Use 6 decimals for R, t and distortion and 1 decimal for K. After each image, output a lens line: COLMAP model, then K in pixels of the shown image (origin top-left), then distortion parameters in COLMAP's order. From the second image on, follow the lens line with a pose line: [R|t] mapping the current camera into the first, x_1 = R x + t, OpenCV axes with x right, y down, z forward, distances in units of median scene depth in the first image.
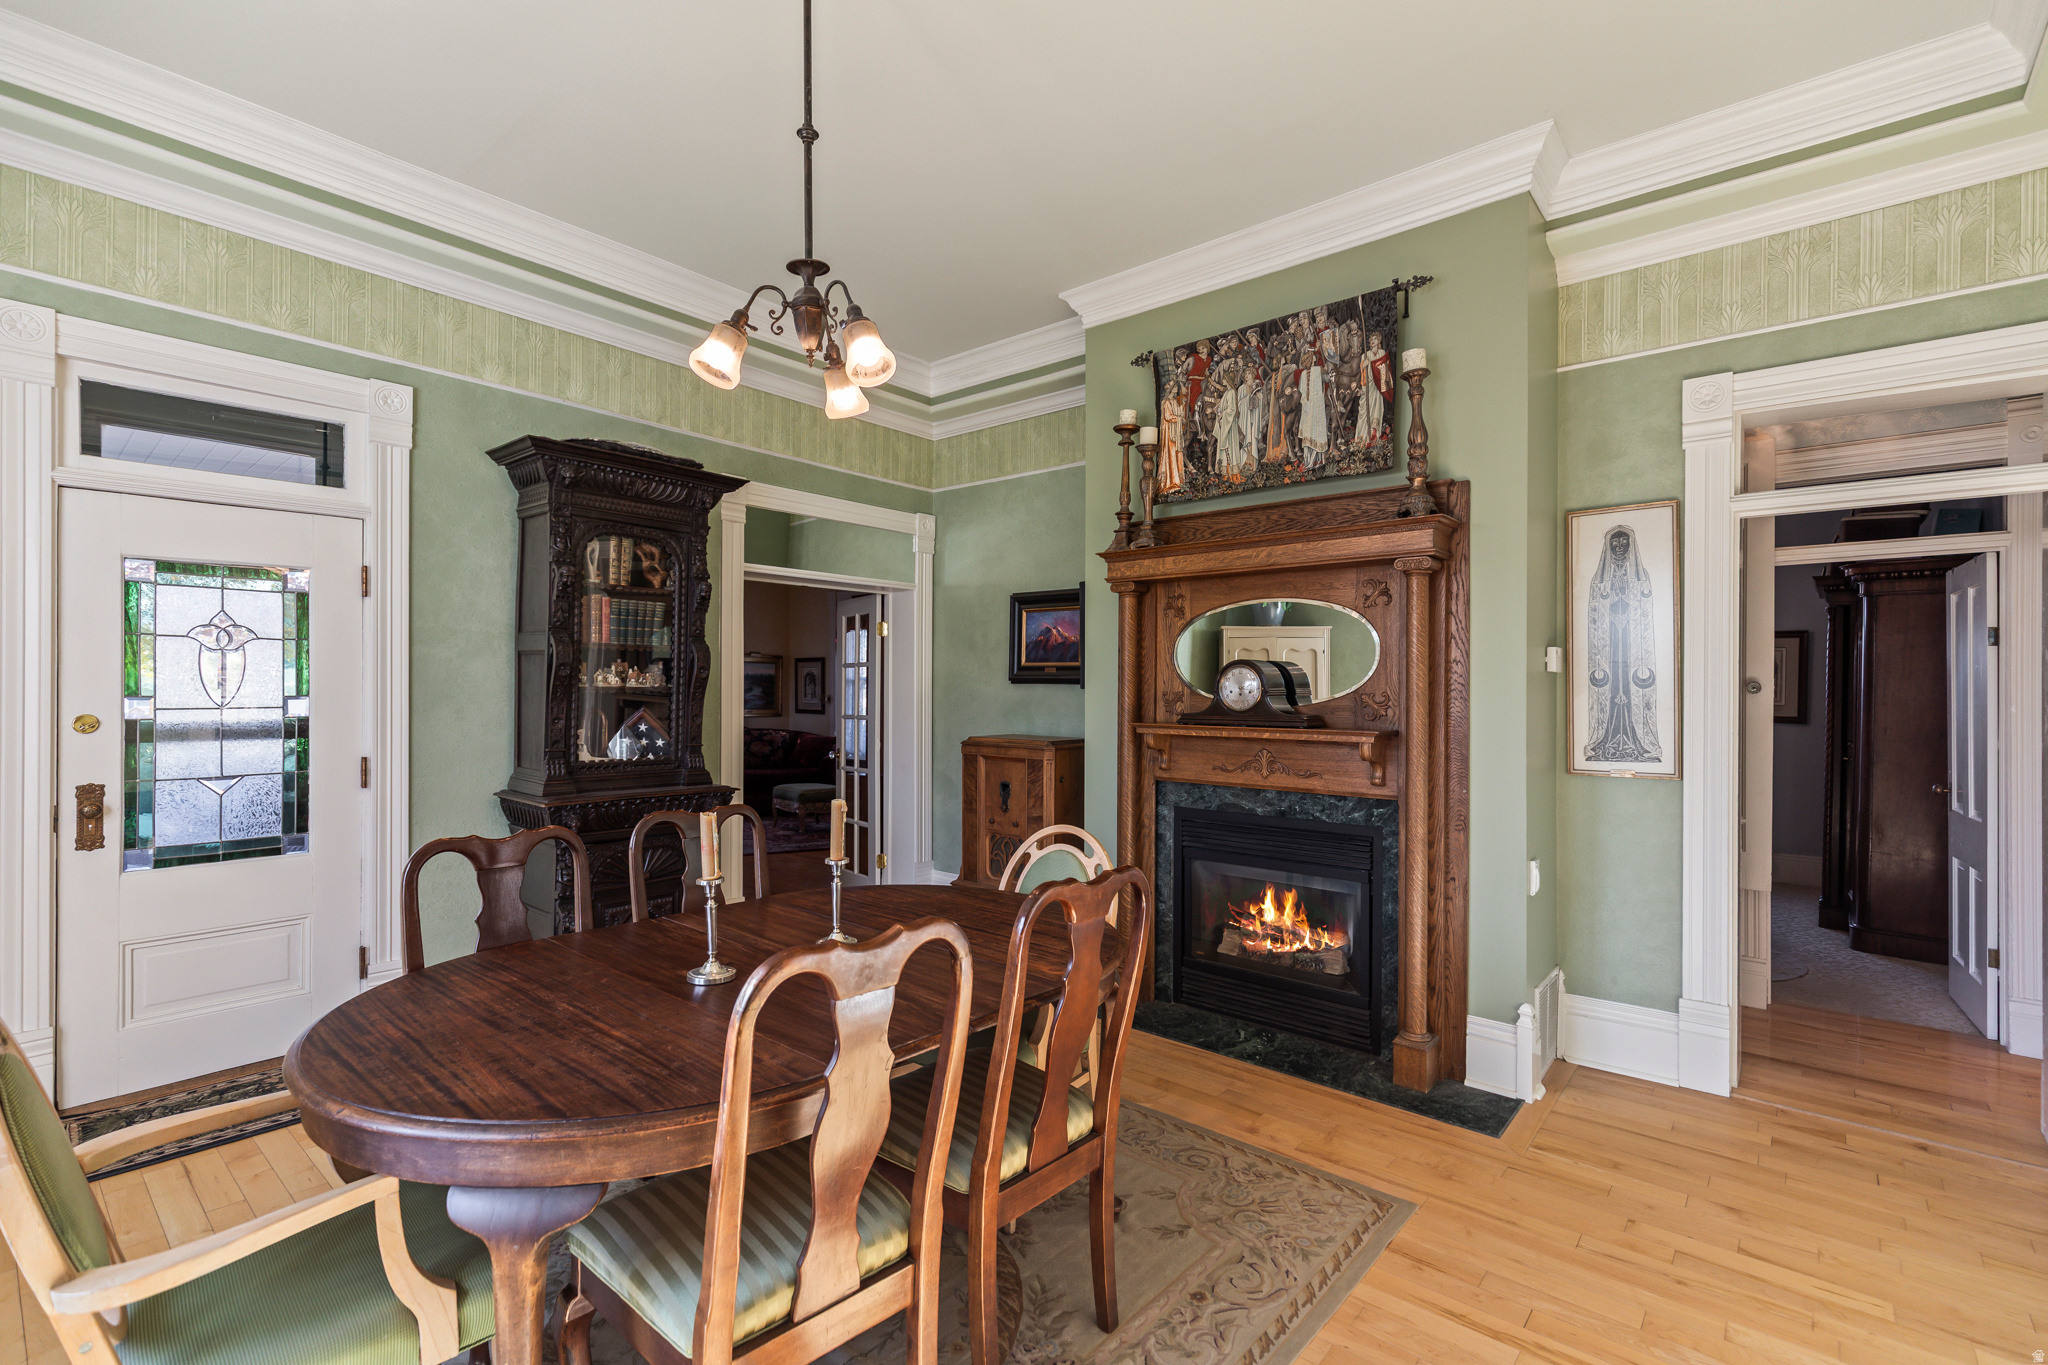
lens RADIAL K [[933.1, 0, 1030.1], [0, 933.1, 682.3], [0, 0, 1]] dist [-0.004170, -0.001558]
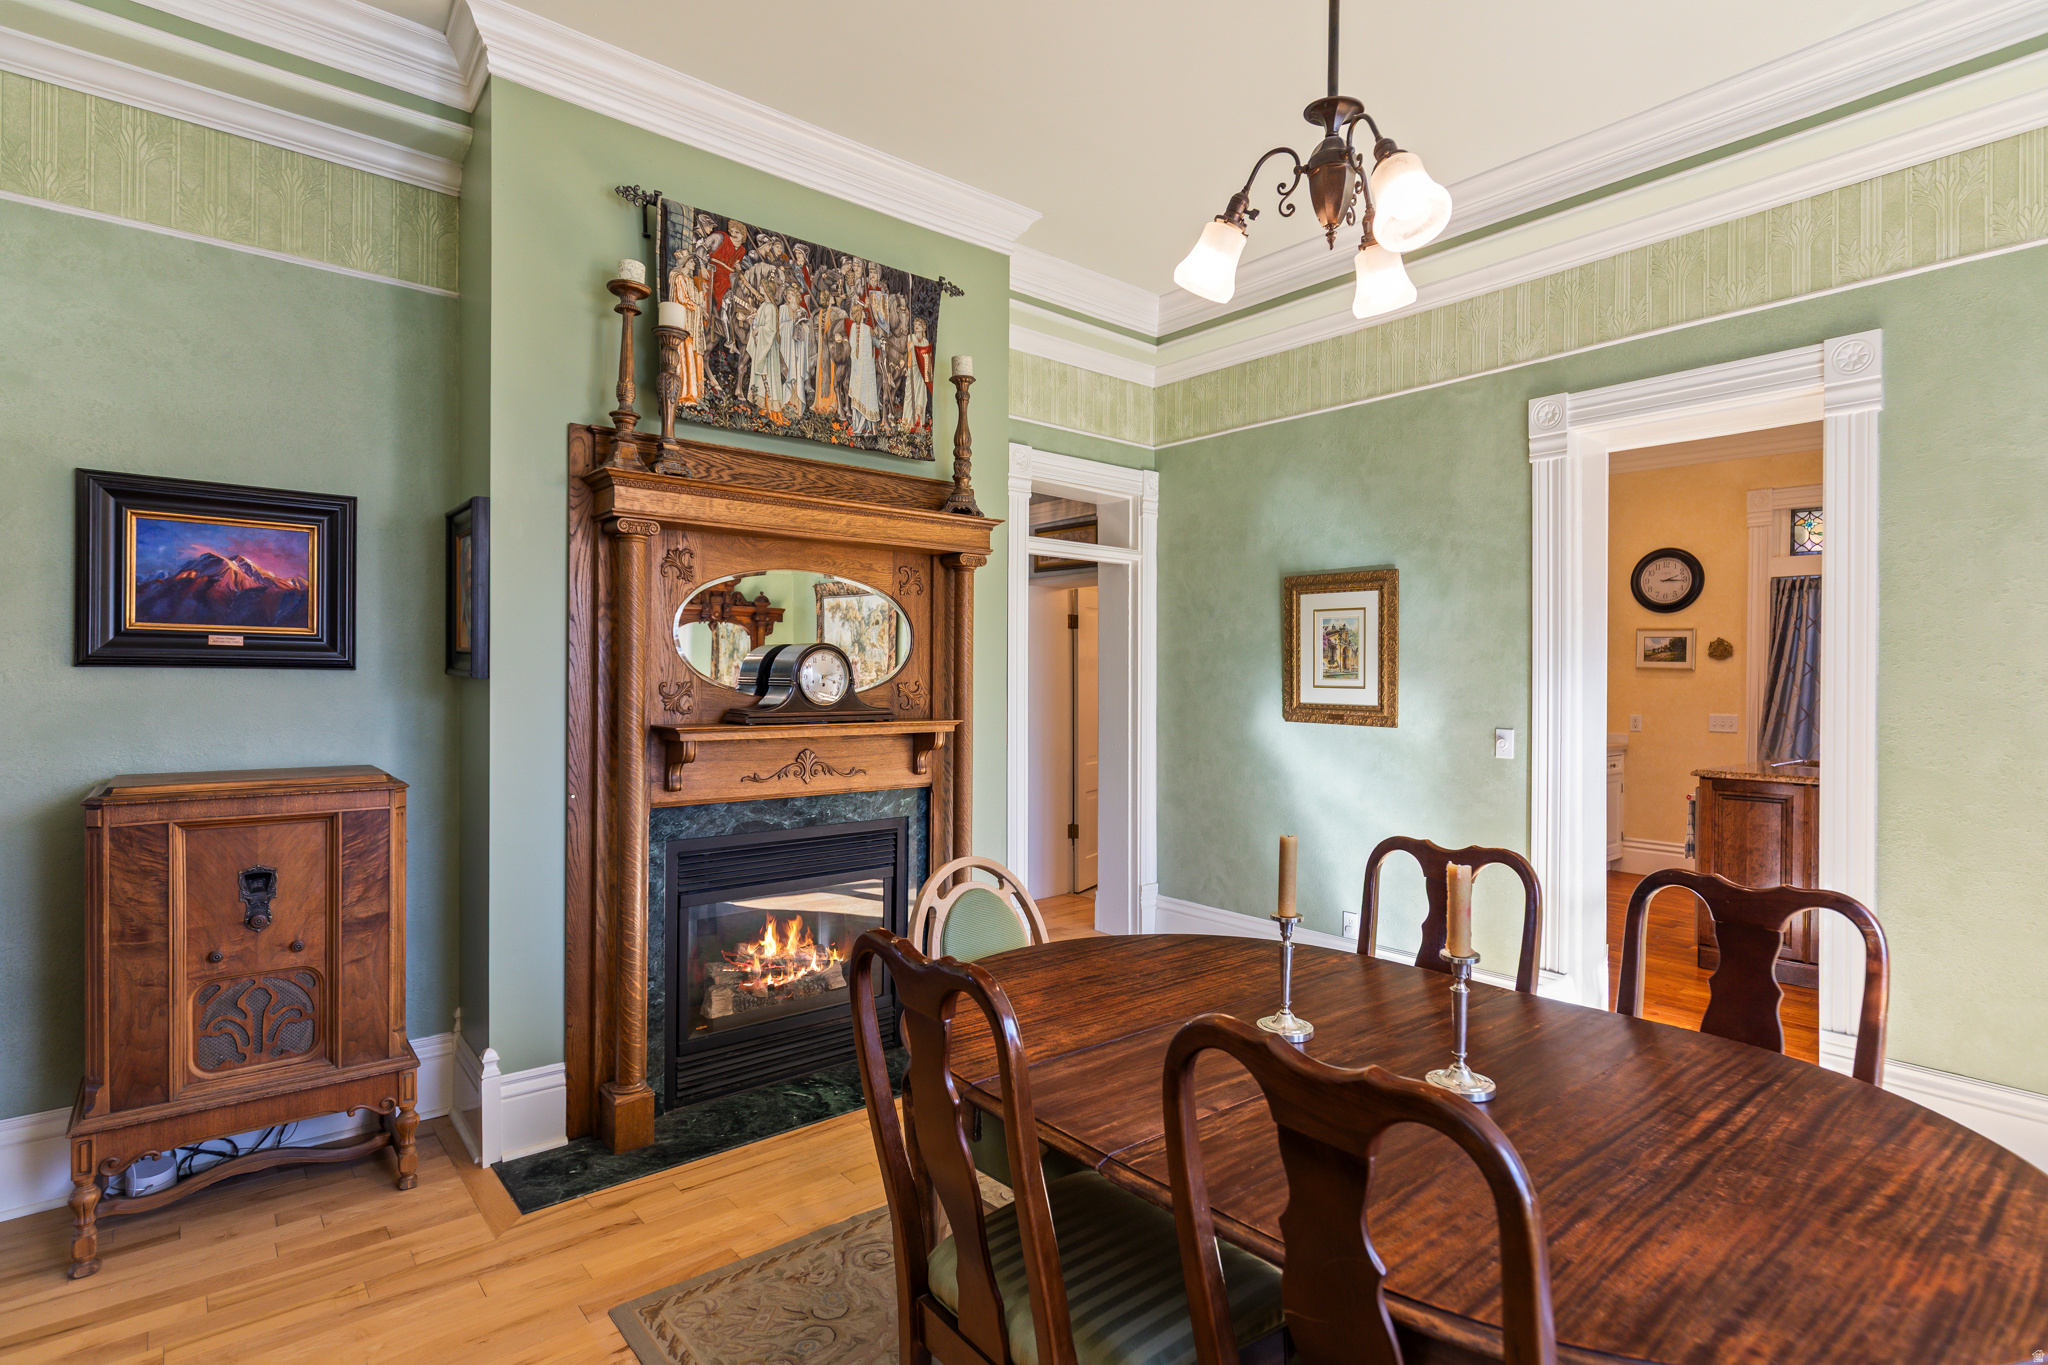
lens RADIAL K [[1017.0, 0, 1033.2], [0, 1017.0, 684.1], [0, 0, 1]] dist [-0.003512, 0.000308]
pose [[0.145961, -0.008885, 0.989250, -0.620383], [-0.008375, 0.999913, 0.010216, 0.001439], [-0.989255, -0.009776, 0.145874, 0.650568]]
